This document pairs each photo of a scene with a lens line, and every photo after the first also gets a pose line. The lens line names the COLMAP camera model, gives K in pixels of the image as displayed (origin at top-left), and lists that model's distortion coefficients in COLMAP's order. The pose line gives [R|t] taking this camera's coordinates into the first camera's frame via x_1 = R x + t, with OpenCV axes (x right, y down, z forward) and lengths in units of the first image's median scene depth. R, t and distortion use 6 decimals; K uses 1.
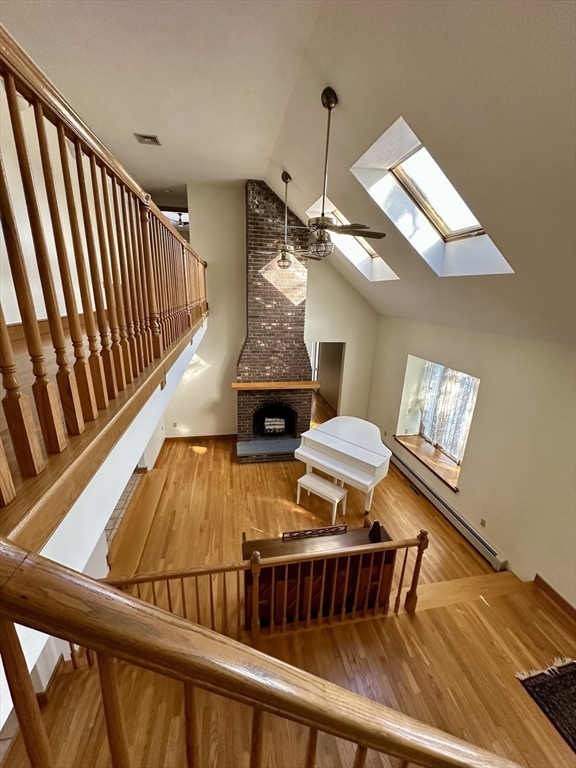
lens RADIAL K [[305.0, 0, 287.1], [0, 305.0, 382.5], [0, 0, 1]] dist [-0.004391, 0.000166]
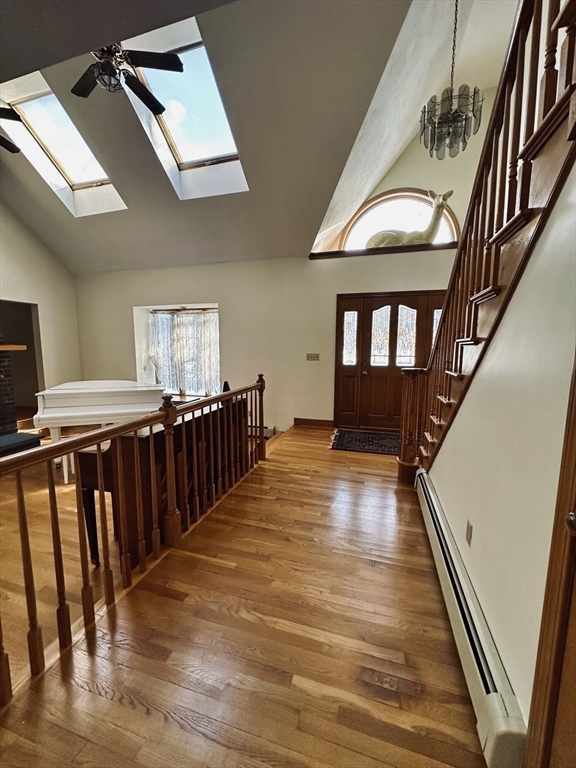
lens RADIAL K [[305.0, 0, 288.4], [0, 305.0, 384.5], [0, 0, 1]] dist [-0.004391, 0.000166]
pose [[0.456505, -0.140830, 0.878505, -0.259495], [0.260465, 0.965288, 0.019394, 0.251943], [-0.850742, 0.219966, 0.477340, 0.165829]]
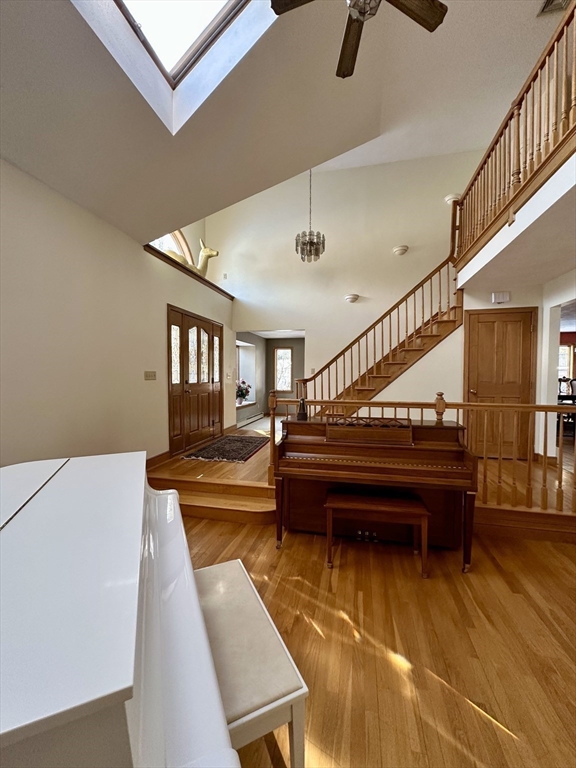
lens RADIAL K [[305.0, 0, 288.9], [0, 305.0, 383.9], [0, 0, 1]] dist [-0.004391, 0.000166]
pose [[-0.913441, -0.045343, 0.404438, -0.018615], [0.084714, 0.950821, 0.297931, 0.068004], [-0.398057, 0.306404, -0.864678, 0.913029]]
